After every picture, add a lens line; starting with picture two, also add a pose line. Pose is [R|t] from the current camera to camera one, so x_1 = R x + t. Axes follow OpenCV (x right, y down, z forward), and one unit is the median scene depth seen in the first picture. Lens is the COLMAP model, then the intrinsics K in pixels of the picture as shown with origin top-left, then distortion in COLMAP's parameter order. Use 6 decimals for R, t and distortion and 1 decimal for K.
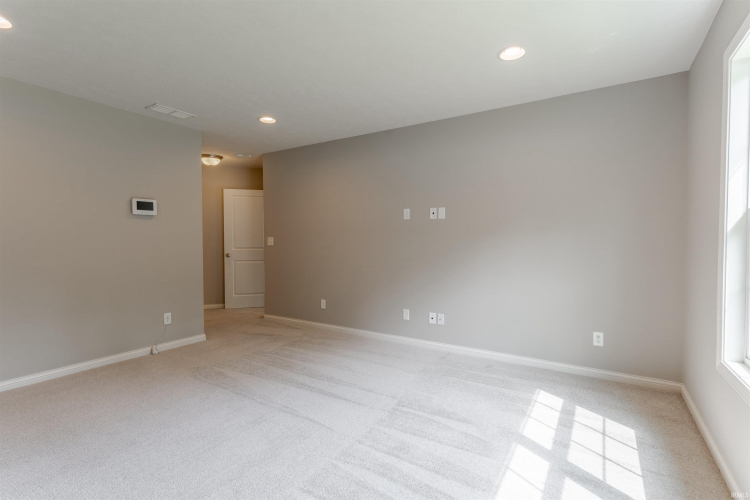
lens RADIAL K [[365.5, 0, 368.4], [0, 365.5, 247.7], [0, 0, 1]] dist [0.004093, 0.001047]
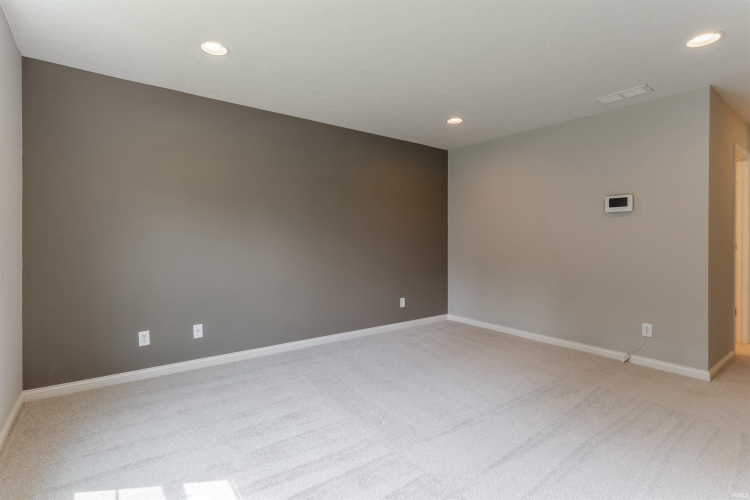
lens RADIAL K [[365.5, 0, 379.9], [0, 365.5, 237.0], [0, 0, 1]] dist [0.004093, 0.001047]
pose [[-0.344172, -0.009735, -0.938856, 0.502750], [-0.019732, 0.999800, -0.003134, -0.008686], [0.938699, 0.017447, -0.344295, 0.751961]]
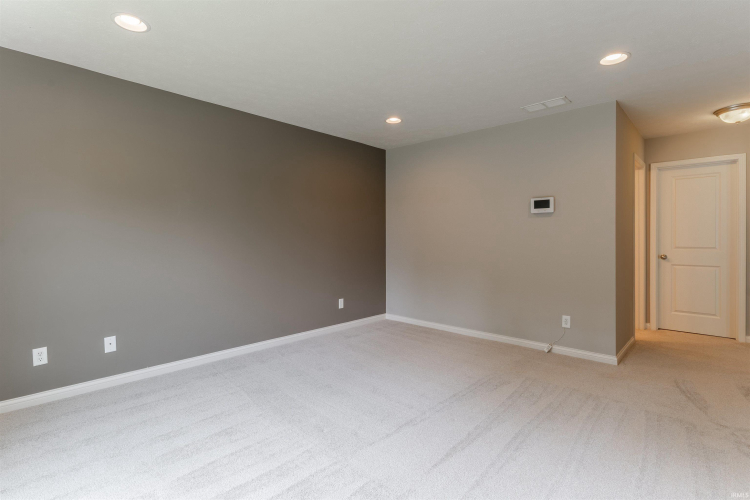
lens RADIAL K [[365.5, 0, 374.1], [0, 365.5, 235.9], [0, 0, 1]] dist [0.004093, 0.001047]
pose [[-0.182684, -0.010434, -0.983116, 0.488579], [-0.017685, 0.999817, -0.007325, -0.009163], [0.983013, 0.016048, -0.182835, 0.731444]]
